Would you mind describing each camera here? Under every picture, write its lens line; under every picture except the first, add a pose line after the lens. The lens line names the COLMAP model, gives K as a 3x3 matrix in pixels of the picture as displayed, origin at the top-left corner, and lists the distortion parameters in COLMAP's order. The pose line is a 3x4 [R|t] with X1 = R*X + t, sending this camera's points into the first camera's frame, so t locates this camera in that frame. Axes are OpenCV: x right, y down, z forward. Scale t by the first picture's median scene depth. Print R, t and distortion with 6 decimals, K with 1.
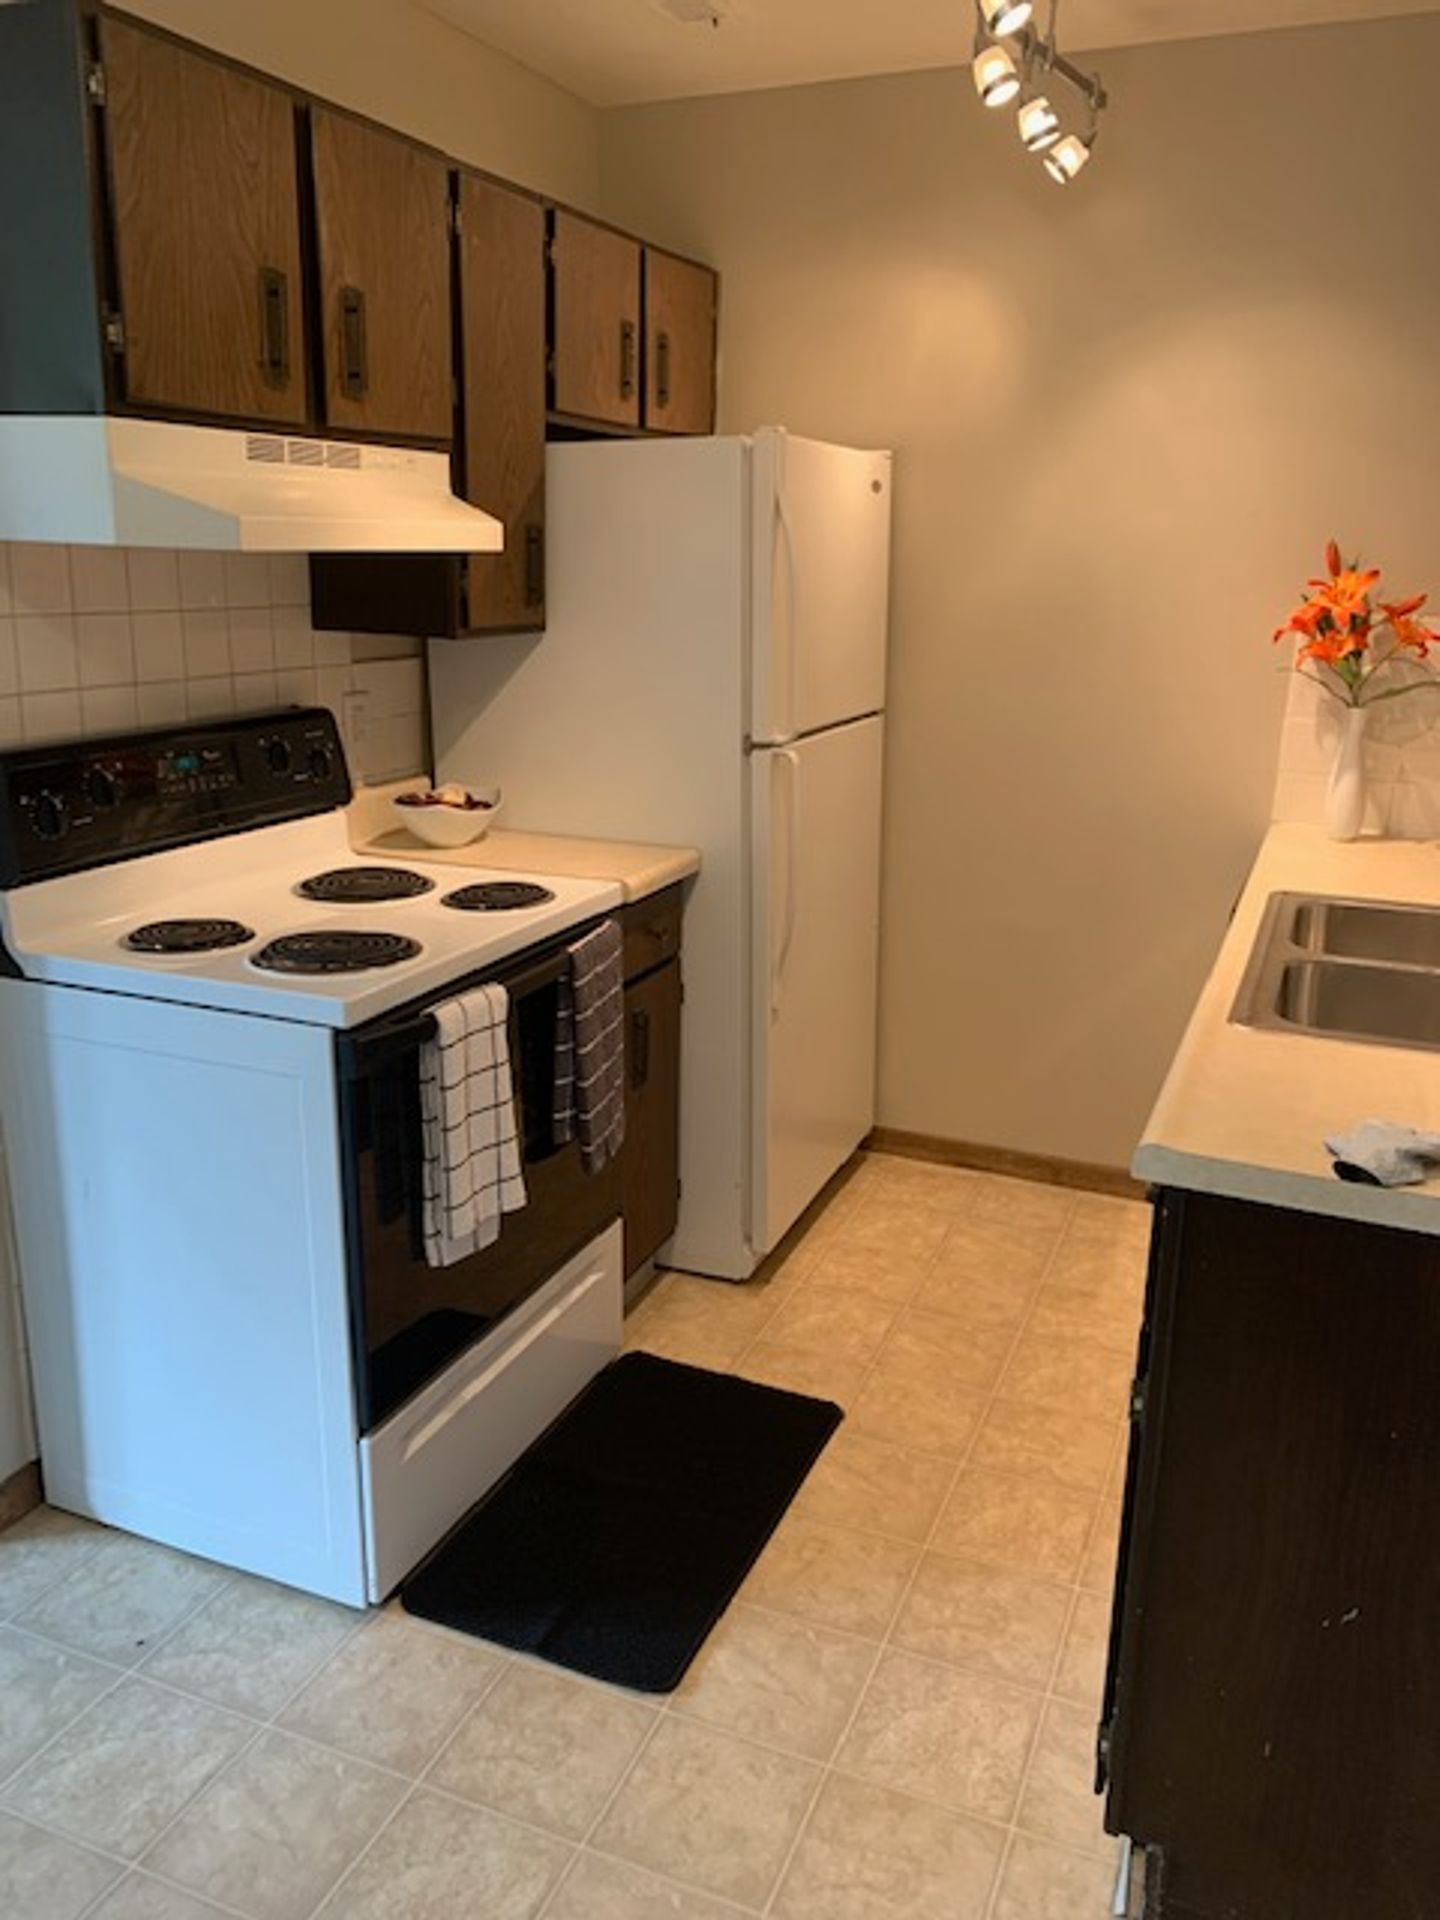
lens RADIAL K [[1440.6, 0, 720.0], [0, 1440.6, 960.0], [0, 0, 1]] dist [0.023899, -0.004981]
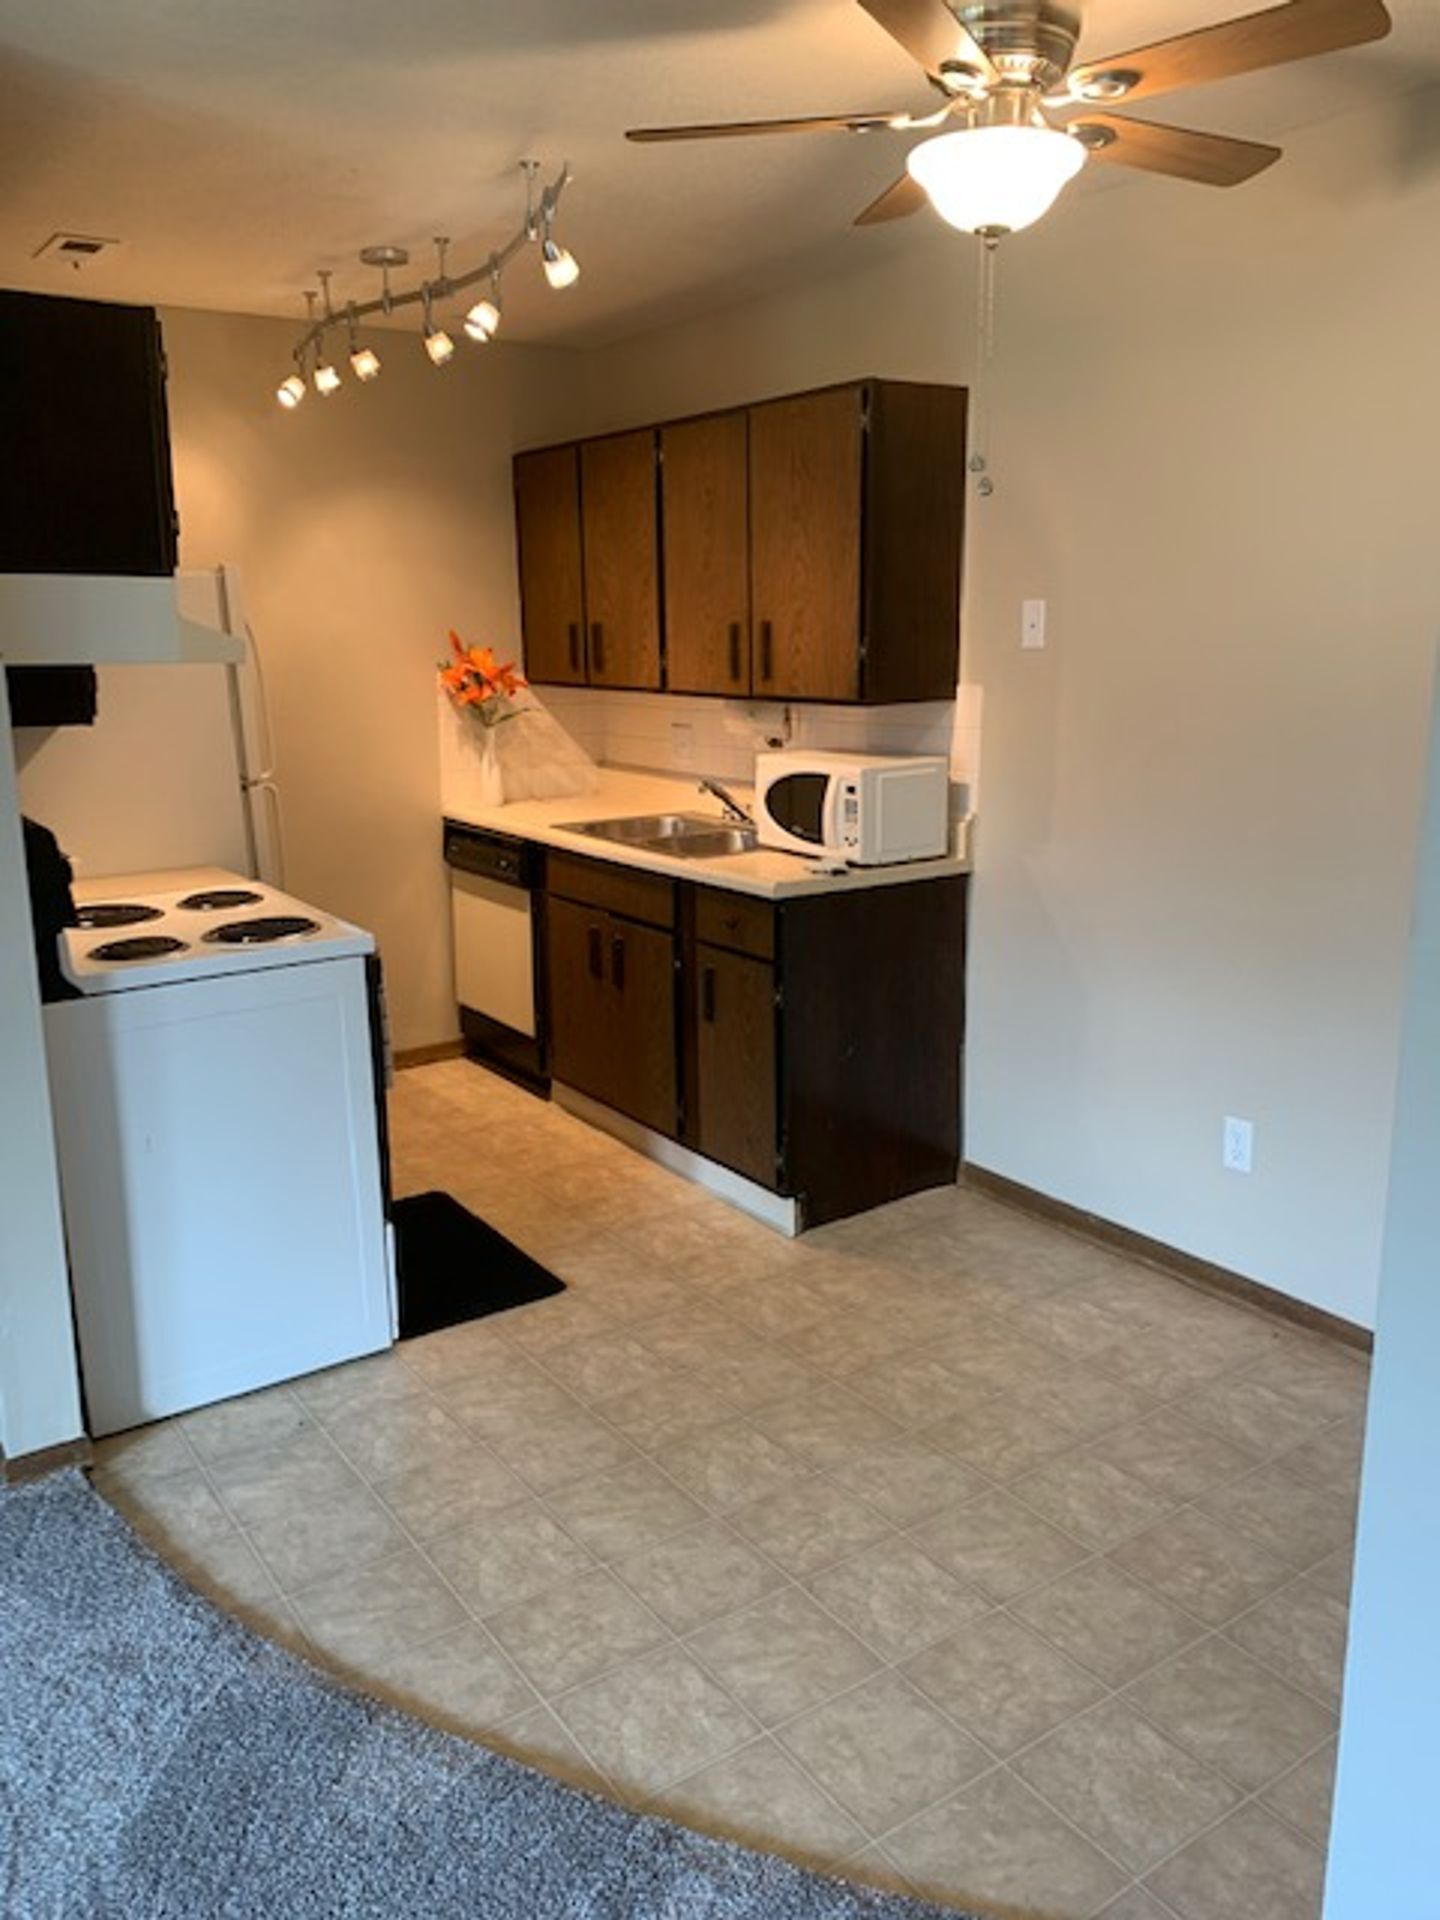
lens RADIAL K [[1440.6, 0, 720.0], [0, 1440.6, 960.0], [0, 0, 1]] dist [0.023899, -0.004981]
pose [[0.532020, -0.215362, 0.818885, -1.226837], [0.244856, 0.964925, 0.094690, -0.001639], [-0.810555, 0.150132, 0.566092, -0.198717]]
